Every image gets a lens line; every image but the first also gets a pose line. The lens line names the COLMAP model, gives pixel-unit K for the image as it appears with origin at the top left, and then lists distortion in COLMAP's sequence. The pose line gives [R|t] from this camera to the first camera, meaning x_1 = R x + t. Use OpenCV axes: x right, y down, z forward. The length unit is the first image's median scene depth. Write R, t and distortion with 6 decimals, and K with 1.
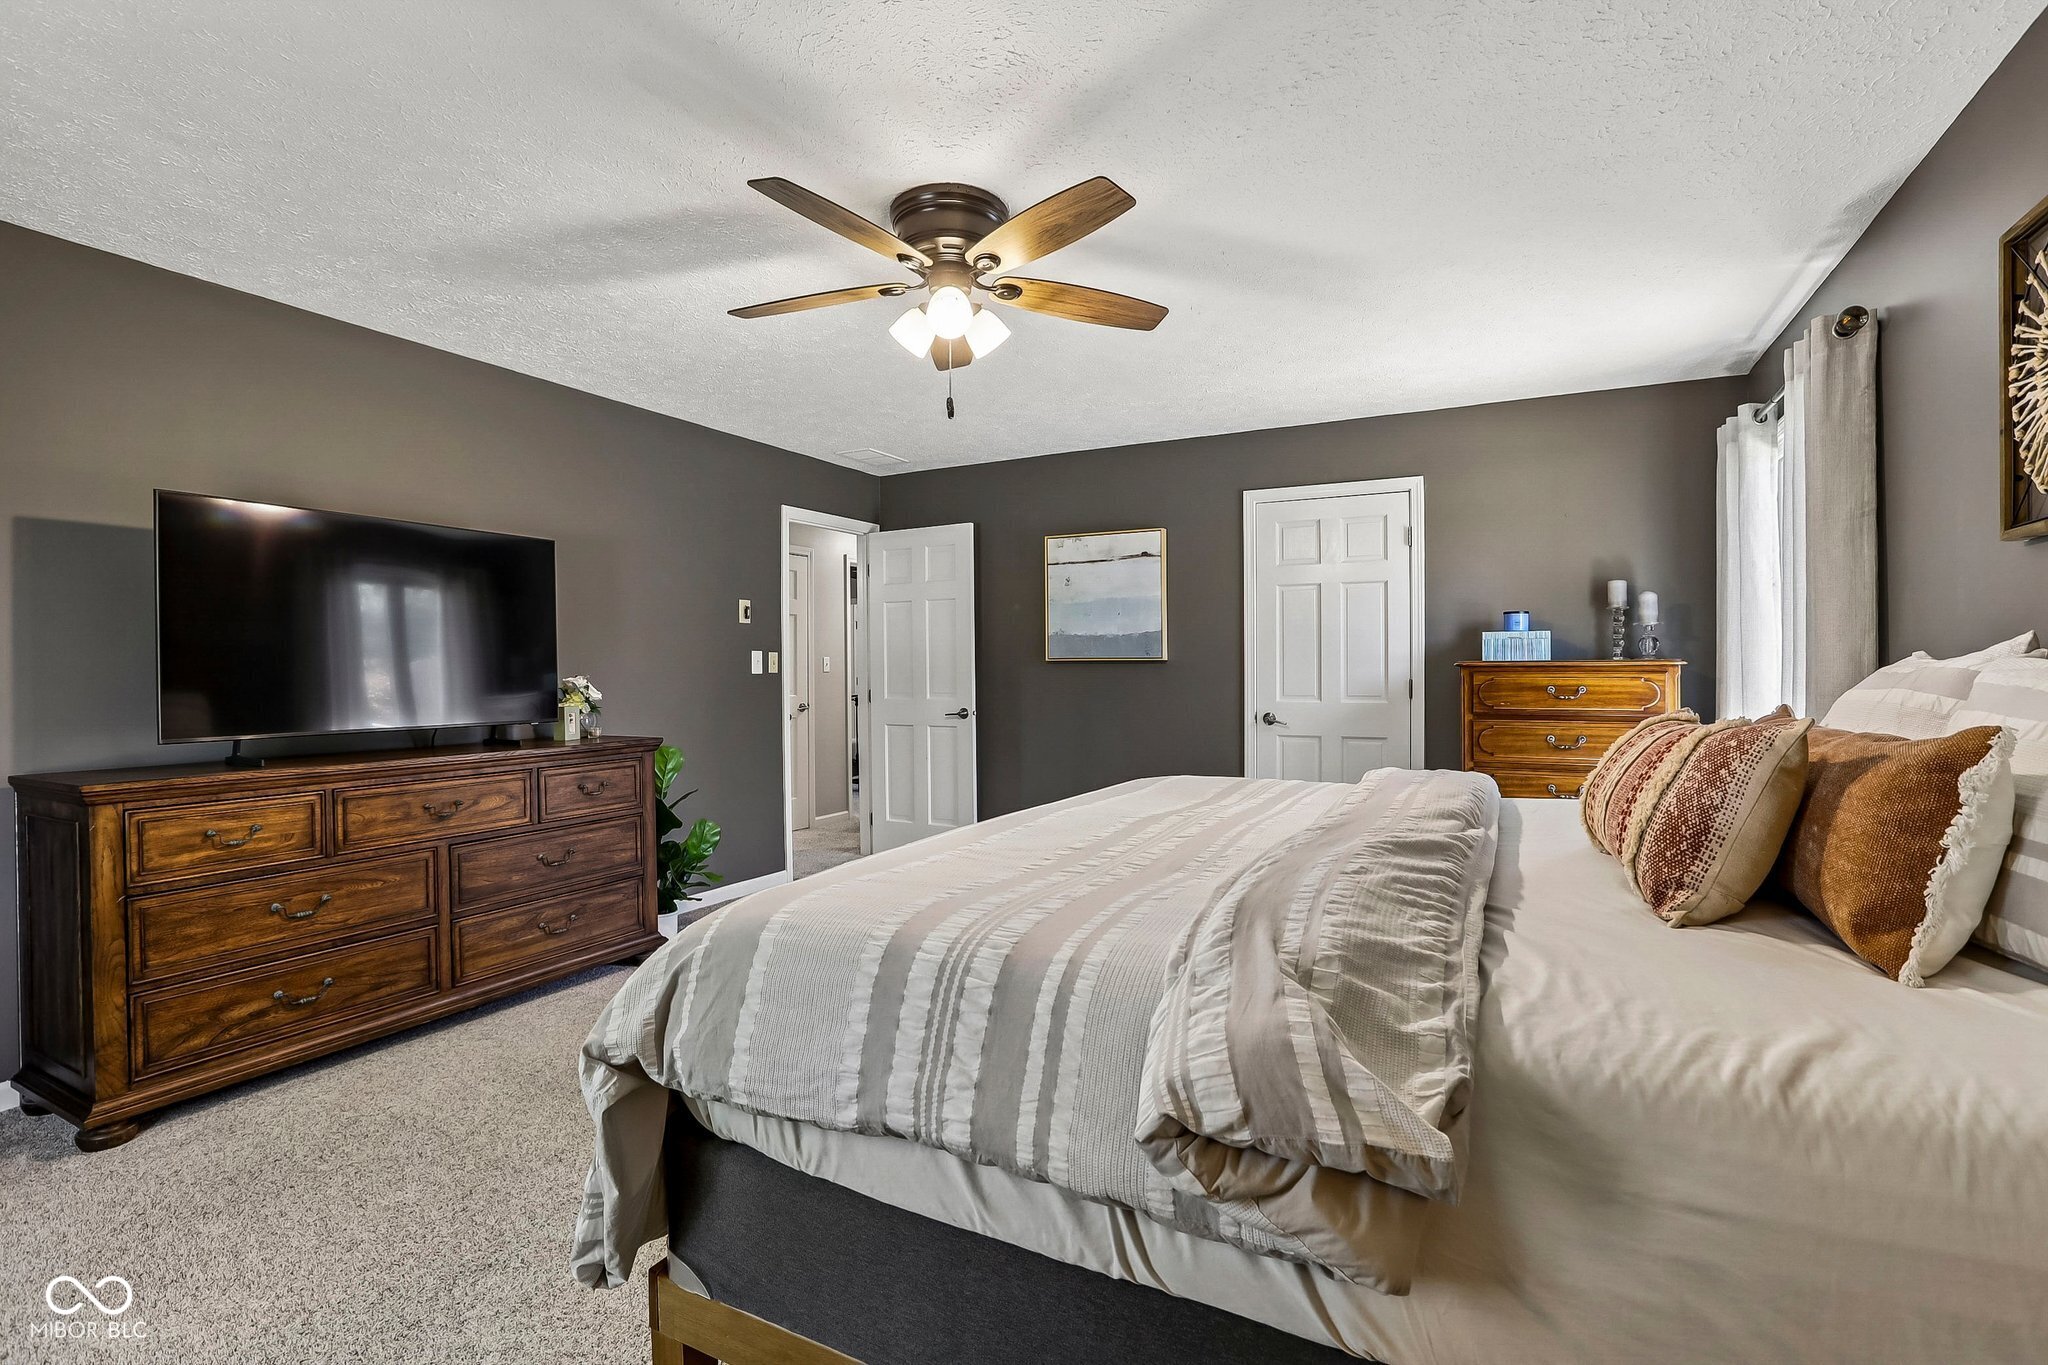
lens RADIAL K [[942.7, 0, 1026.3], [0, 942.7, 677.0], [0, 0, 1]] dist [0.000951, 0.000098]
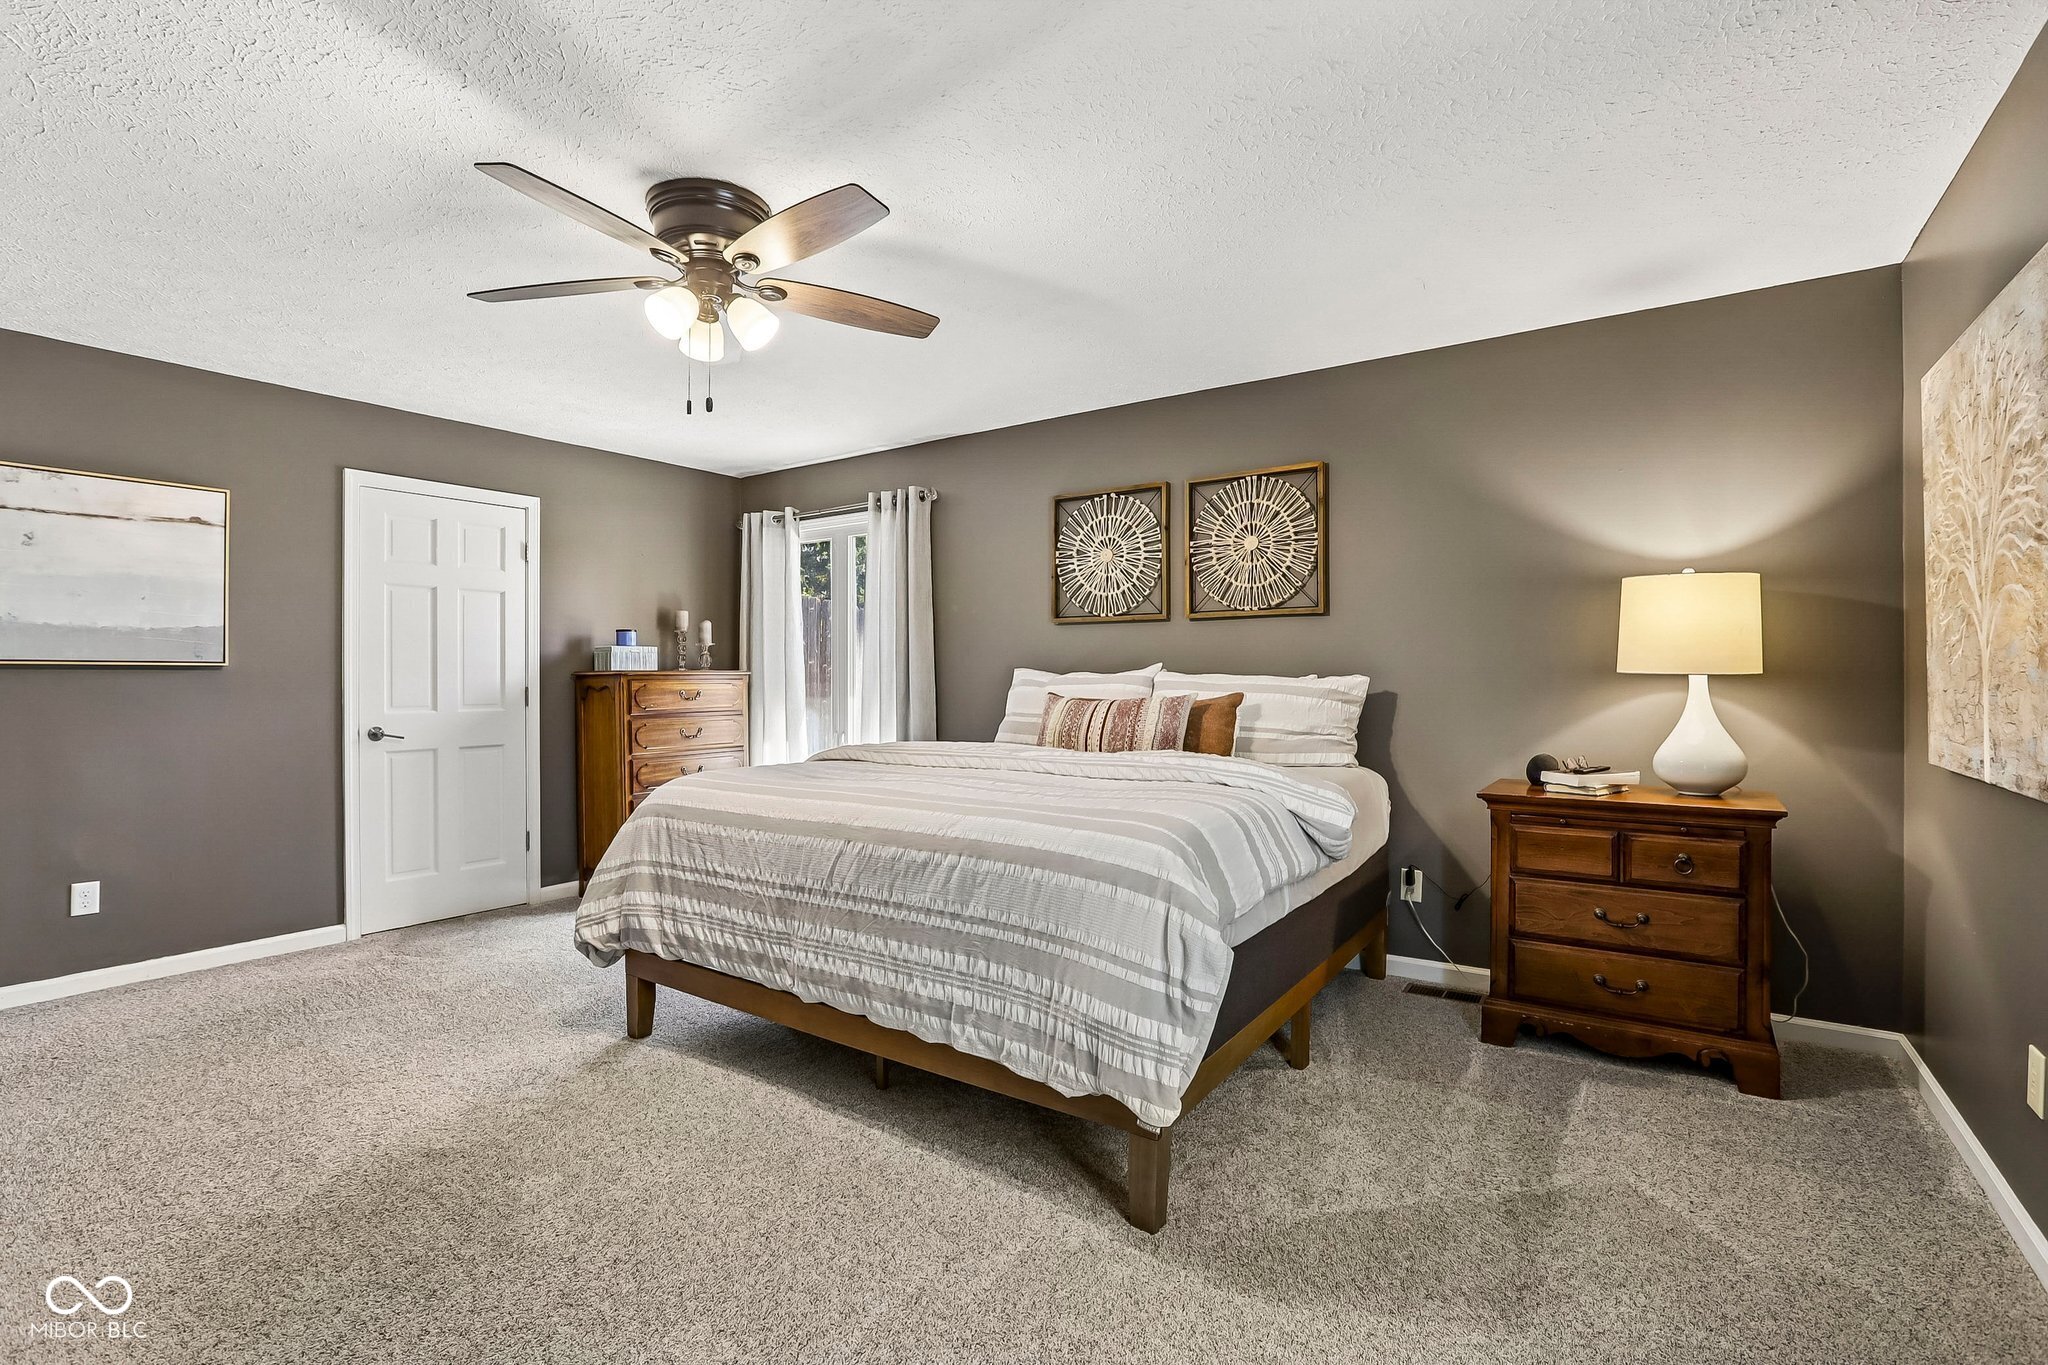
lens RADIAL K [[942.7, 0, 1027.5], [0, 942.7, 680.0], [0, 0, 1]] dist [0.000951, 0.000098]
pose [[0.160769, -0.002382, 0.986989, -0.546366], [0.009924, 0.999950, 0.000797, -0.001117], [-0.986942, 0.009667, 0.160784, 0.278225]]
